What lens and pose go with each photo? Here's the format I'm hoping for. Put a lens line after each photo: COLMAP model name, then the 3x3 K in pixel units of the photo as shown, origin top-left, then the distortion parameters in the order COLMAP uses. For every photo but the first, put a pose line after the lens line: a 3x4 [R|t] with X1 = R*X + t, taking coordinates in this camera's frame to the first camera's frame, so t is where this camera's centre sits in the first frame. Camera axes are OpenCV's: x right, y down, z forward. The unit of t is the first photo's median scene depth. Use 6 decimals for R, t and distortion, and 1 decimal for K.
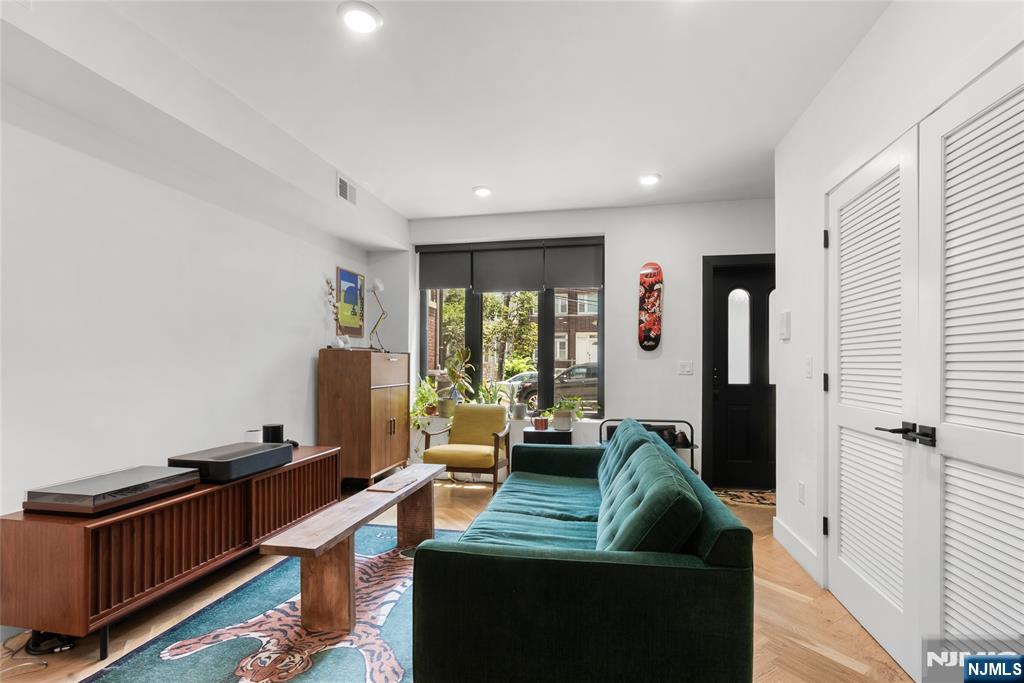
lens RADIAL K [[474.8, 0, 515.7], [0, 474.8, 360.9], [0, 0, 1]] dist [-0.001266, -0.001255]
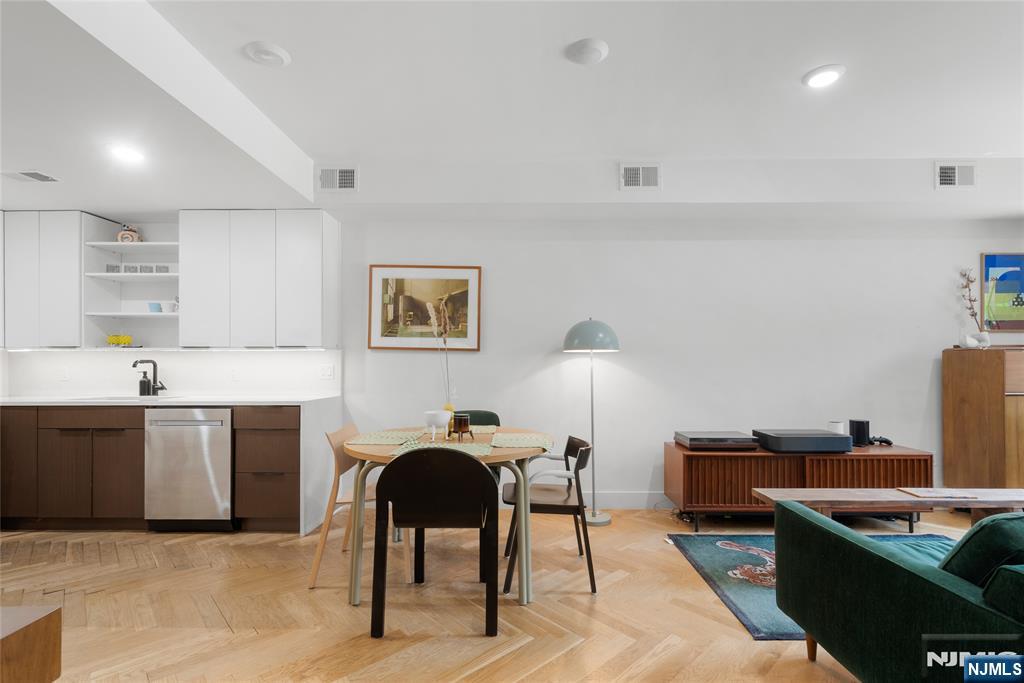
lens RADIAL K [[474.8, 0, 526.9], [0, 474.8, 360.2], [0, 0, 1]] dist [-0.001266, -0.001255]
pose [[0.200695, -0.010490, -0.979598, 0.478832], [0.005310, 0.999940, -0.009620, 0.001435], [0.979639, -0.003271, 0.200739, 0.017212]]
